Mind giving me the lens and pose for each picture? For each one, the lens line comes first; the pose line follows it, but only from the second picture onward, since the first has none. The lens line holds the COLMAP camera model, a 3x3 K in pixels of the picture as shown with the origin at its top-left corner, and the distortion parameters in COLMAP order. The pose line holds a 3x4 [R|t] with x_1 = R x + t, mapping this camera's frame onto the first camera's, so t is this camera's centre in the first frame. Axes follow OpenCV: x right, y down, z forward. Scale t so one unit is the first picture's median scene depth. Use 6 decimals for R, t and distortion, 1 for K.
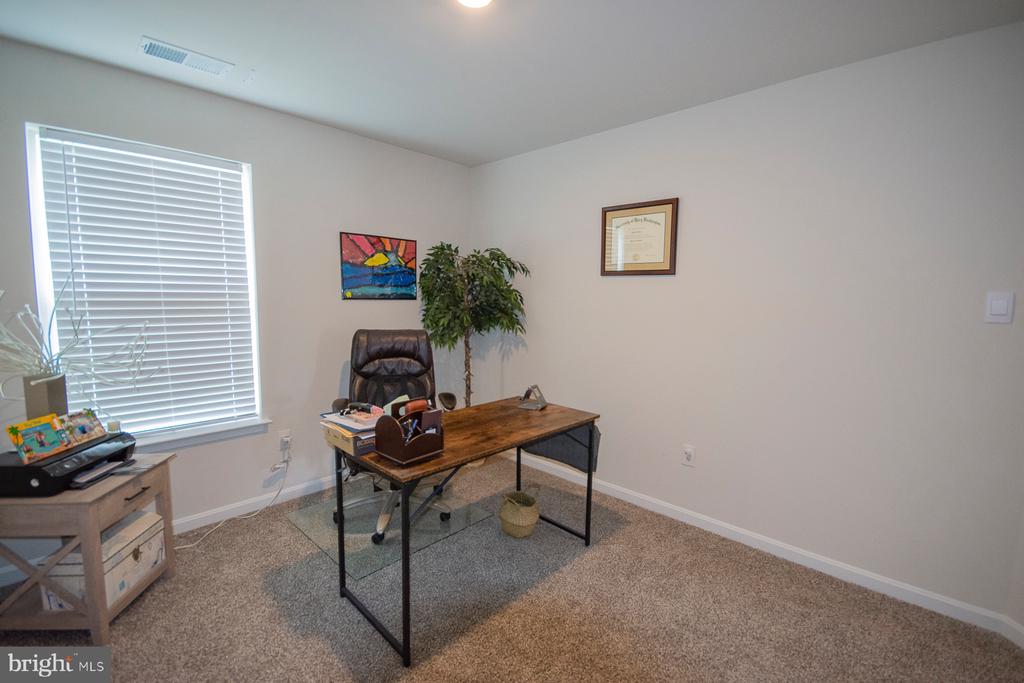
lens RADIAL K [[450.4, 0, 510.6], [0, 450.4, 343.6], [0, 0, 1]] dist [-0.000591, -0.000462]
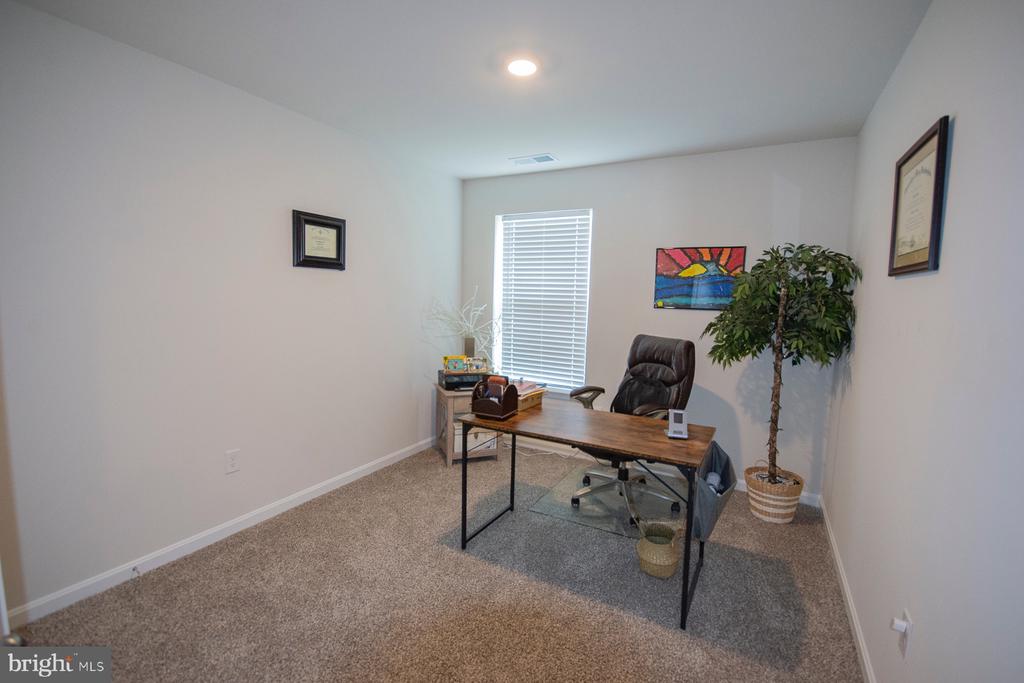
lens RADIAL K [[452.9, 0, 515.0], [0, 452.9, 340.6], [0, 0, 1]] dist [-0.000356, -0.000321]
pose [[0.269376, 0.090388, -0.958784, 0.611014], [-0.128624, 0.990043, 0.057197, -0.036657], [0.954407, 0.107915, 0.278320, 0.354790]]
